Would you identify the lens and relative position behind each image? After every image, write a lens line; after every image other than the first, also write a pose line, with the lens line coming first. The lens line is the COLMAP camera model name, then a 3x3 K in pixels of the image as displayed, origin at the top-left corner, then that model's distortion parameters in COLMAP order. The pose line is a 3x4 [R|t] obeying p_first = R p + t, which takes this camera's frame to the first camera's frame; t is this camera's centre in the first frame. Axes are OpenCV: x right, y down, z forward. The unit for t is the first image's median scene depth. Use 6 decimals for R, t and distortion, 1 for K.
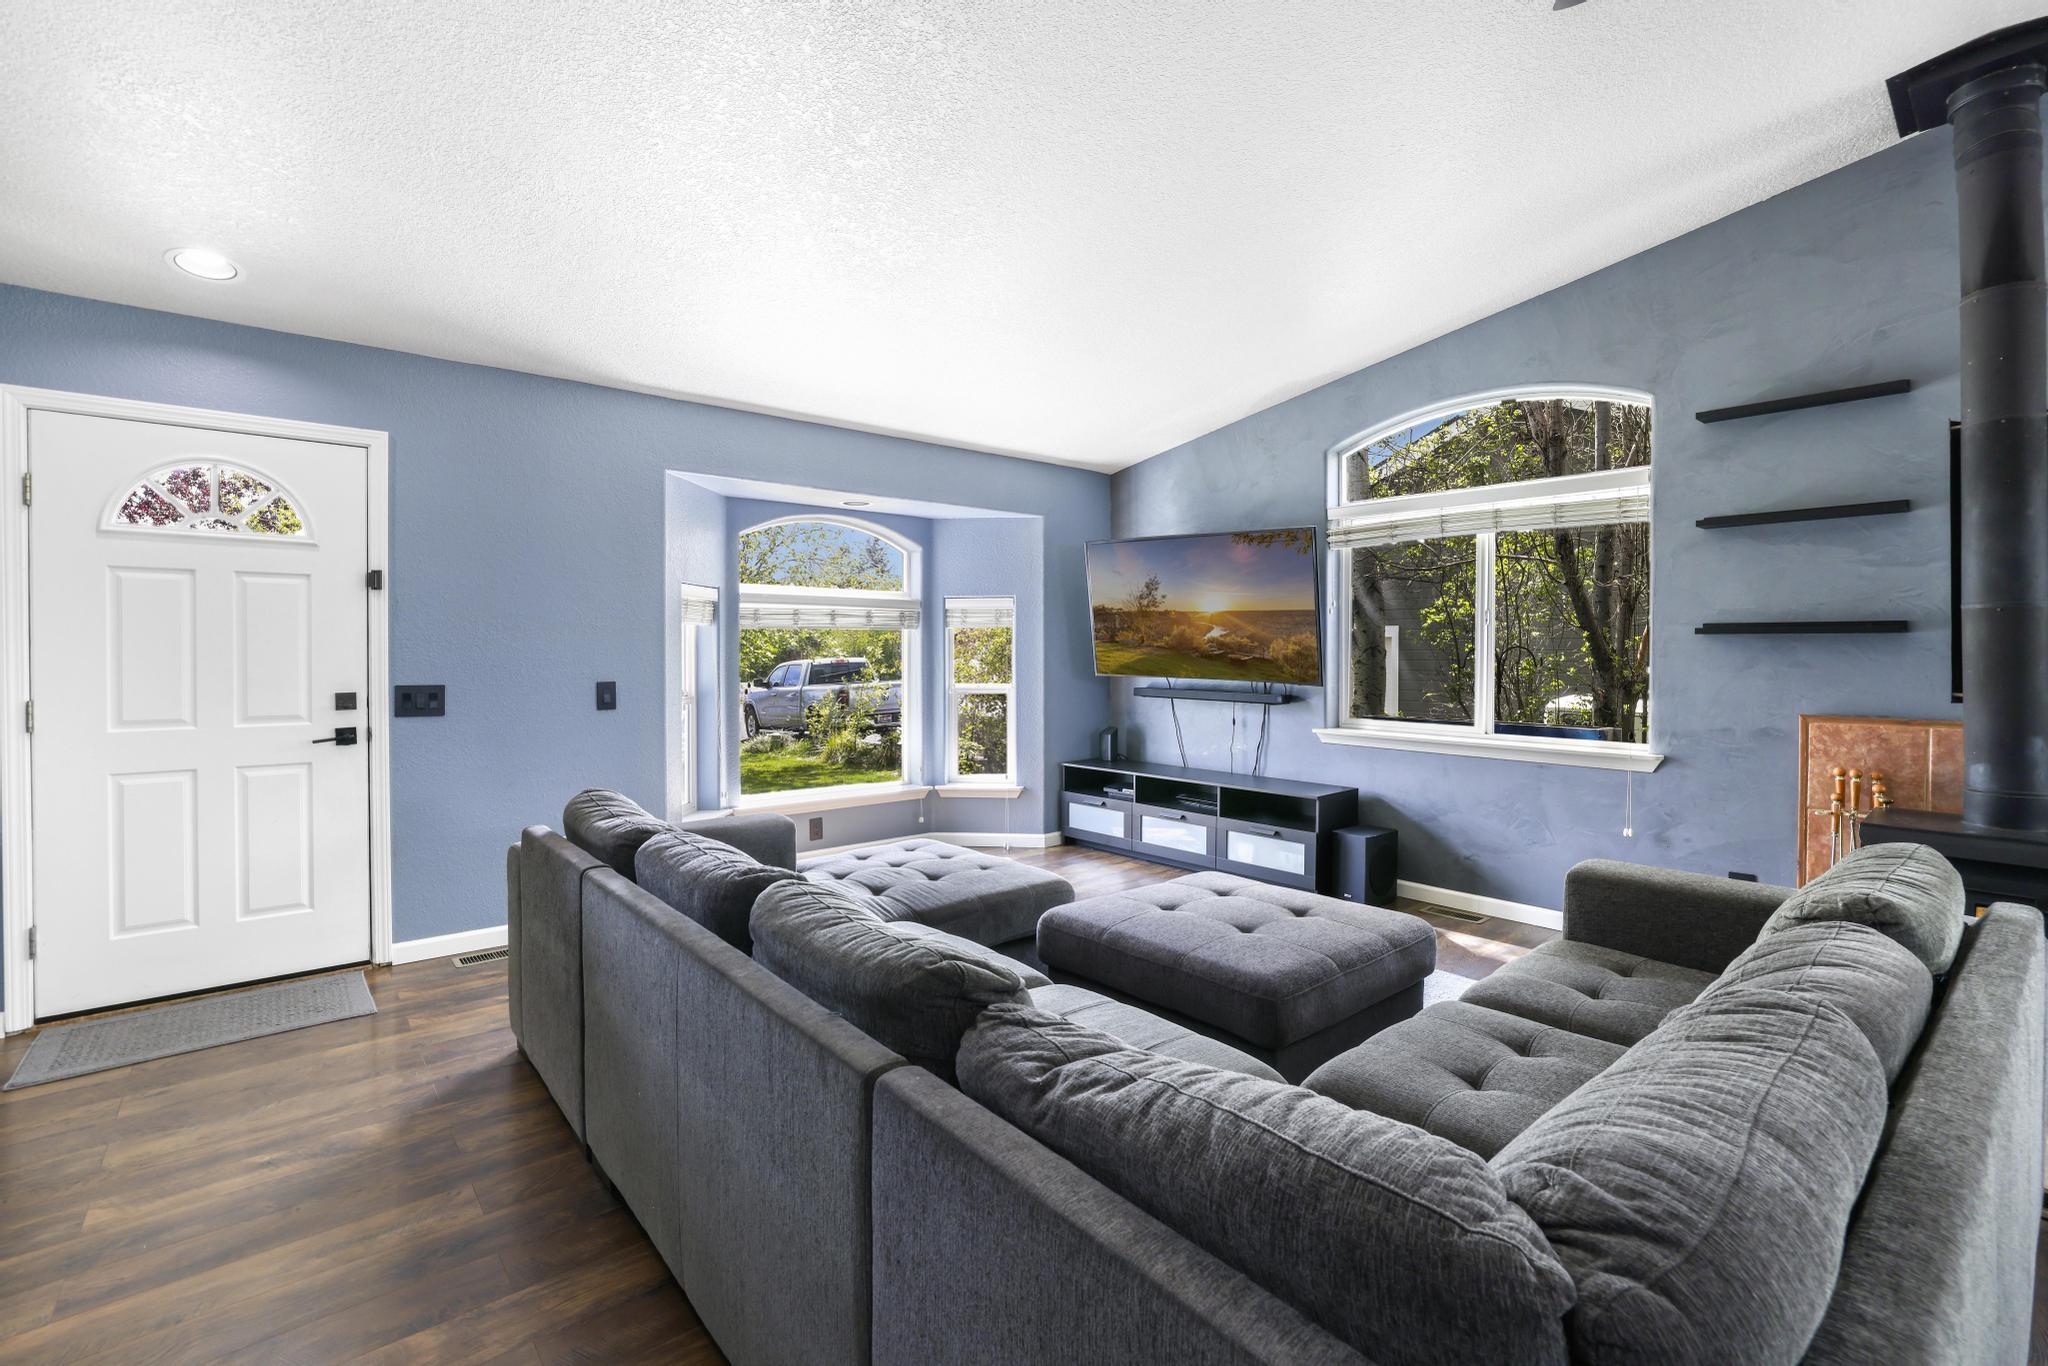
lens RADIAL K [[915.5, 0, 1020.2], [0, 915.5, 659.4], [0, 0, 1]] dist [-0.046223, 0.016994]
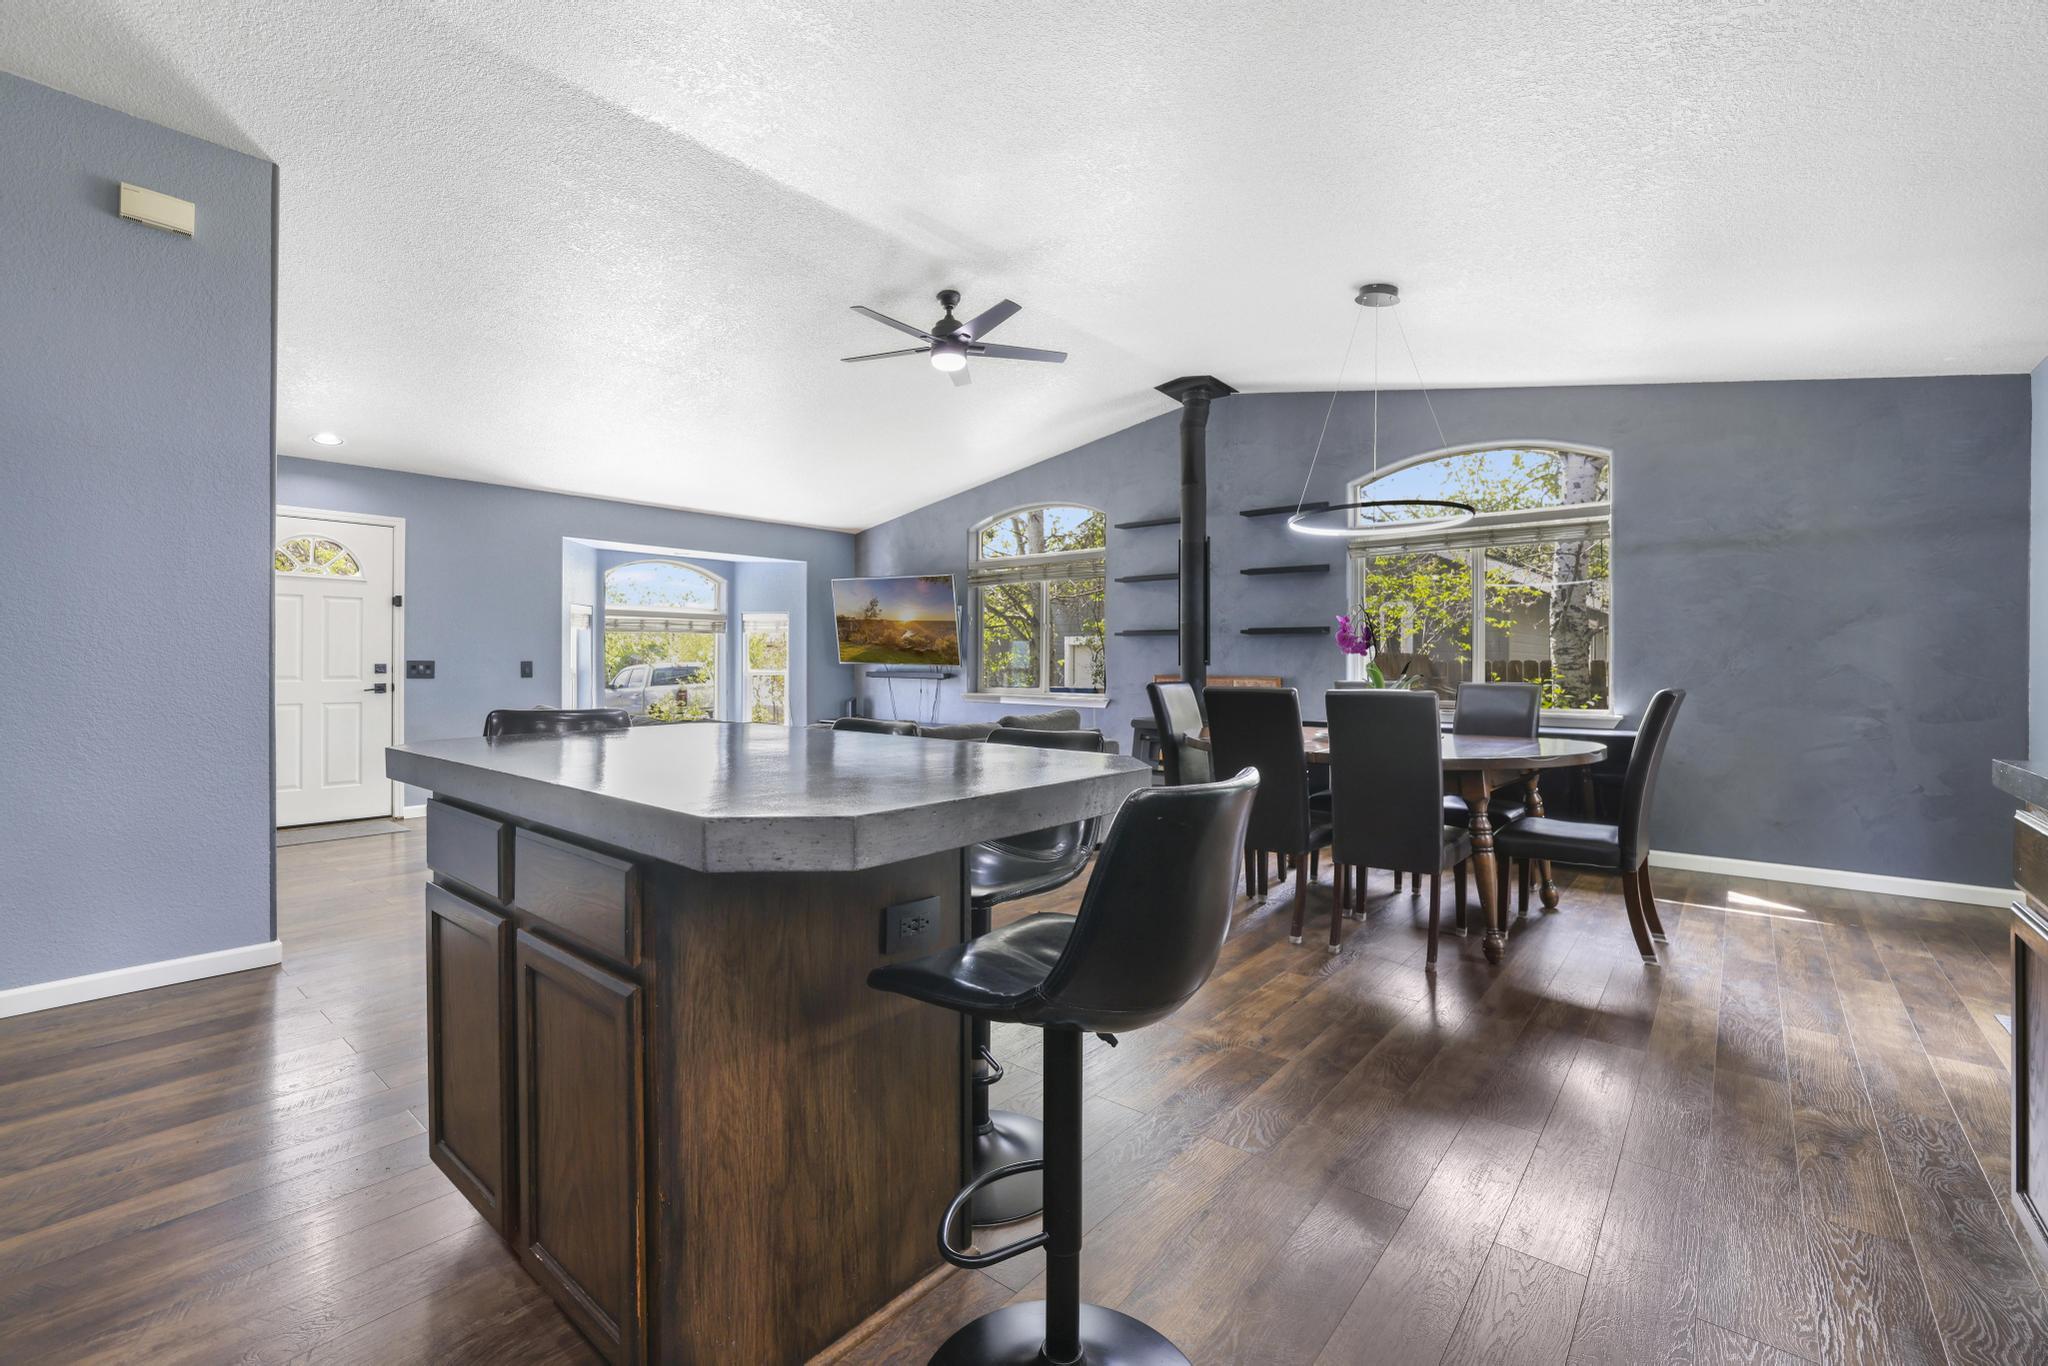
lens RADIAL K [[872.6, 0, 1010.4], [0, 872.6, 666.9], [0, 0, 1]] dist [-0.043601, 0.014867]
pose [[0.986352, 0.000814, 0.164651, 0.193838], [-0.000304, 0.999995, -0.003123, 0.044469], [-0.164653, 0.003030, 0.986347, -0.829928]]
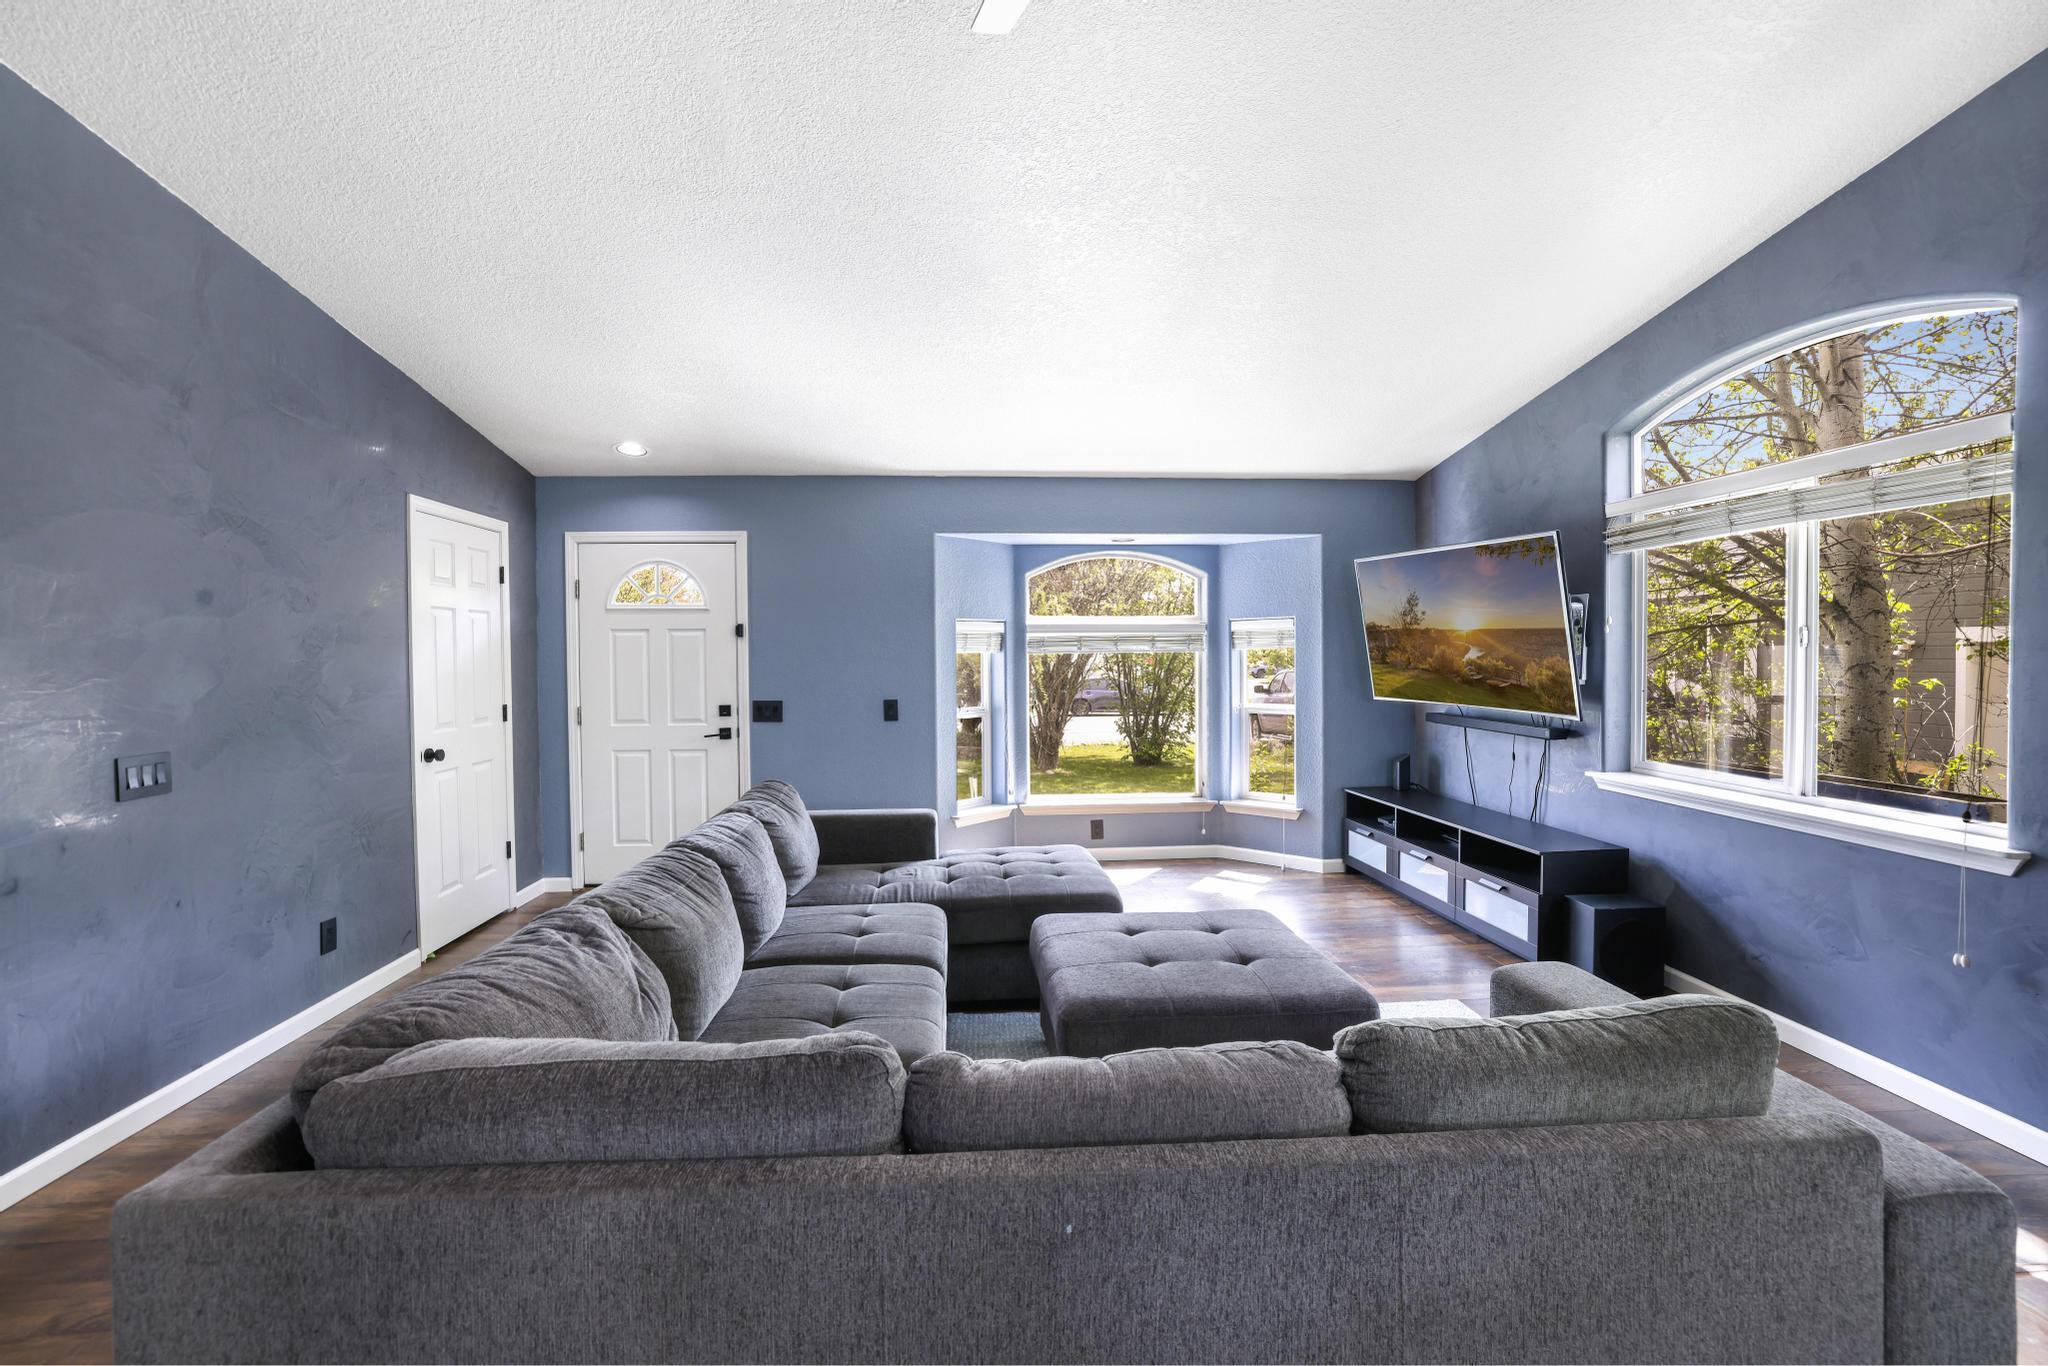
lens RADIAL K [[898.1, 0, 1002.7], [0, 898.1, 666.6], [0, 0, 1]] dist [-0.044316, 0.018199]
pose [[0.803861, 0.001355, -0.594815, 0.497087], [0.002074, 0.999985, 0.005081, -0.032546], [0.594813, -0.005318, 0.803846, 0.048465]]
